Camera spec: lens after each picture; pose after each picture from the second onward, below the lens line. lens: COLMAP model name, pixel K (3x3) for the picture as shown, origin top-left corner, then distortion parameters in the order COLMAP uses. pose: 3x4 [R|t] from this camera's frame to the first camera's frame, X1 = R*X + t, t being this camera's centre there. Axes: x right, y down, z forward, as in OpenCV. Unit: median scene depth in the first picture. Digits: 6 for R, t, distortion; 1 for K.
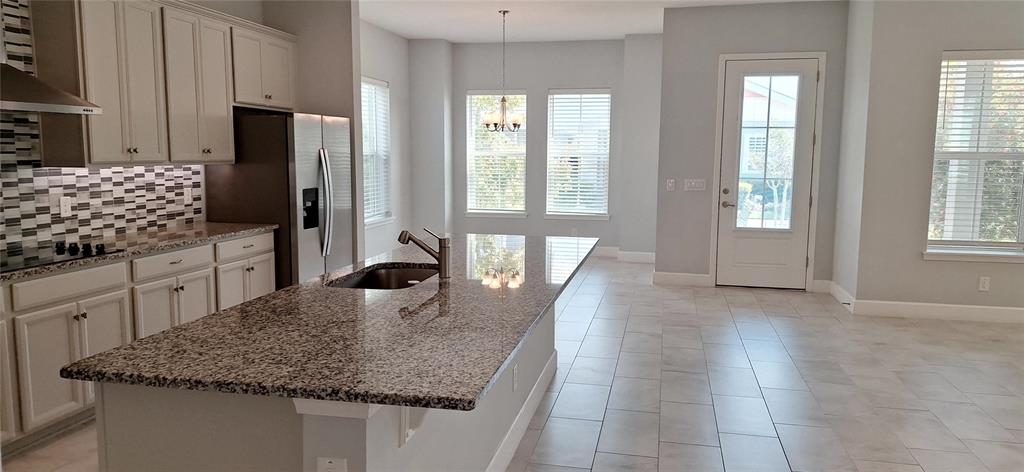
lens RADIAL K [[703.5, 0, 526.0], [0, 703.5, 237.5], [0, 0, 1]] dist [0.091006, -0.106165]
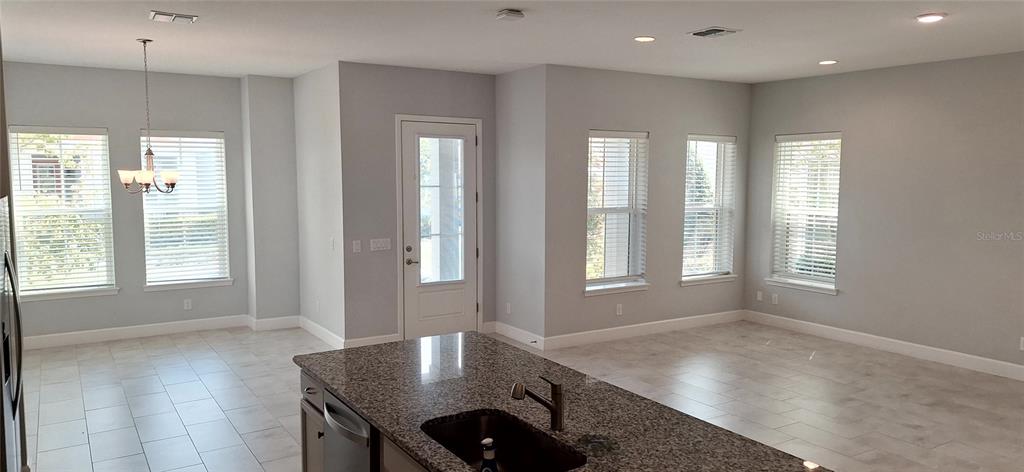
lens RADIAL K [[703.5, 0, 514.0], [0, 703.5, 239.2], [0, 0, 1]] dist [0.091006, -0.106165]
pose [[0.715942, -0.071123, 0.694528, -0.429368], [0.089046, 0.995975, 0.010201, -0.106277], [-0.692458, 0.054541, 0.719394, 0.242915]]
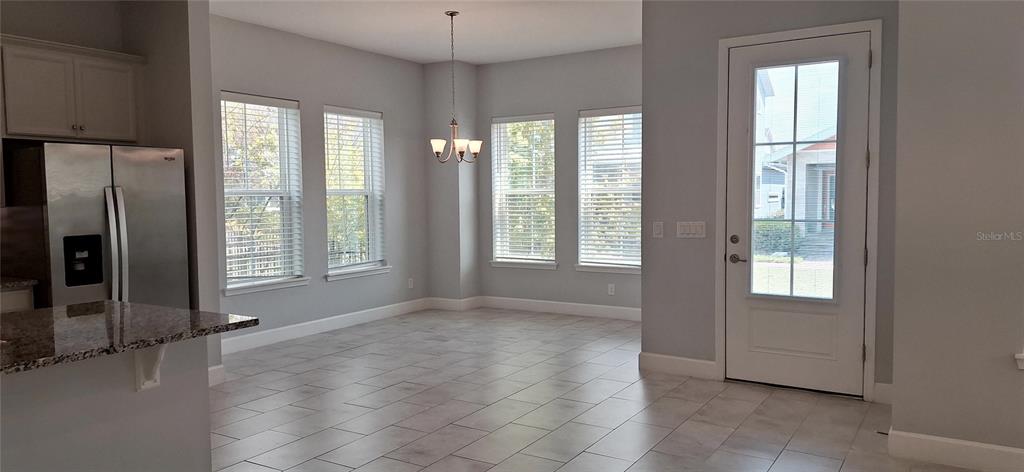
lens RADIAL K [[703.5, 0, 525.0], [0, 703.5, 236.0], [0, 0, 1]] dist [0.091006, -0.106165]
pose [[0.939471, 0.002108, -0.342622, 0.456082], [-0.023660, 0.997993, -0.058734, -0.033543], [0.341811, 0.063286, 0.937636, 0.419403]]
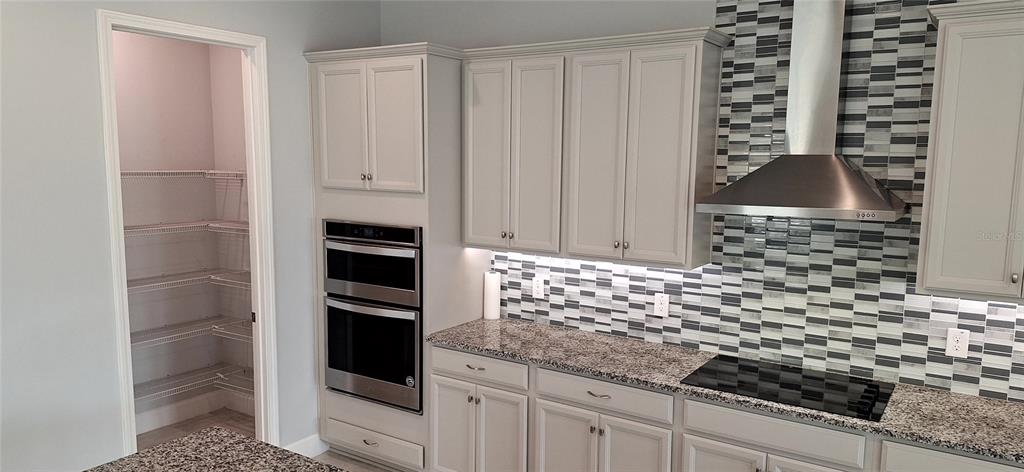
lens RADIAL K [[703.5, 0, 515.6], [0, 703.5, 243.5], [0, 0, 1]] dist [0.091006, -0.106165]
pose [[-0.377379, 0.098967, -0.920756, 0.123048], [-0.127133, 0.979322, 0.157368, -0.152141], [0.917291, 0.176446, -0.356993, 0.658655]]
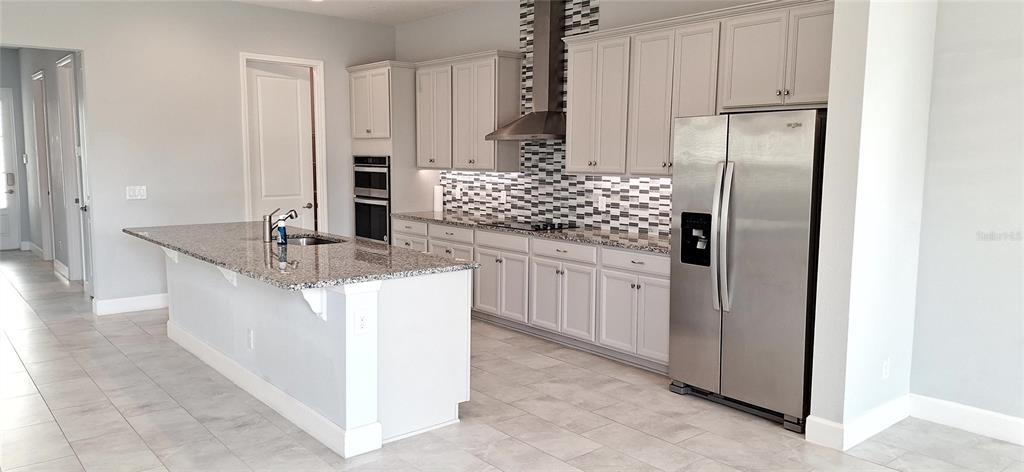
lens RADIAL K [[703.5, 0, 510.9], [0, 703.5, 233.0], [0, 0, 1]] dist [0.091006, -0.106165]
pose [[-0.620916, 0.068955, -0.780838, 0.431886], [-0.110614, 0.978448, 0.174366, -0.163208], [0.776033, 0.194638, -0.599907, 1.337607]]
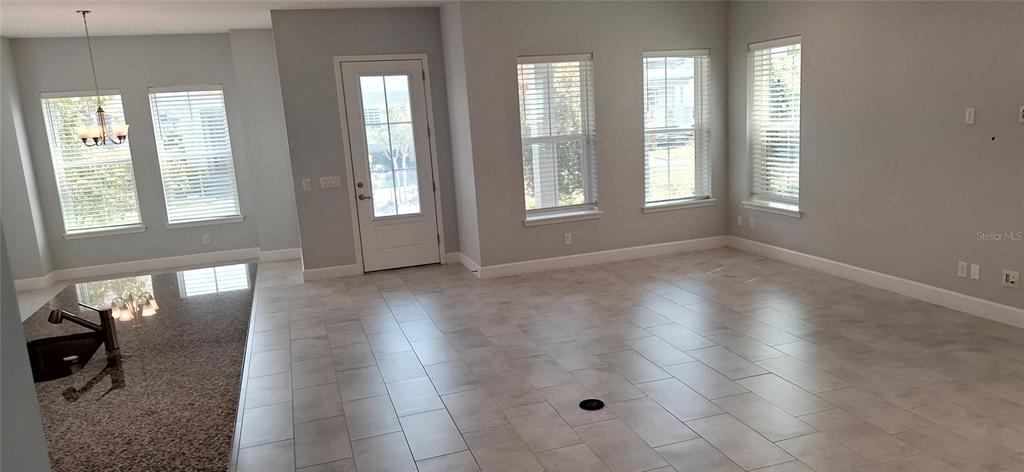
lens RADIAL K [[703.5, 0, 523.5], [0, 703.5, 241.9], [0, 0, 1]] dist [0.091006, -0.106165]
pose [[0.863144, -0.155341, 0.480471, -0.043821], [0.130259, 0.987799, 0.085361, -0.055007], [-0.487868, -0.011093, 0.872847, -0.074076]]
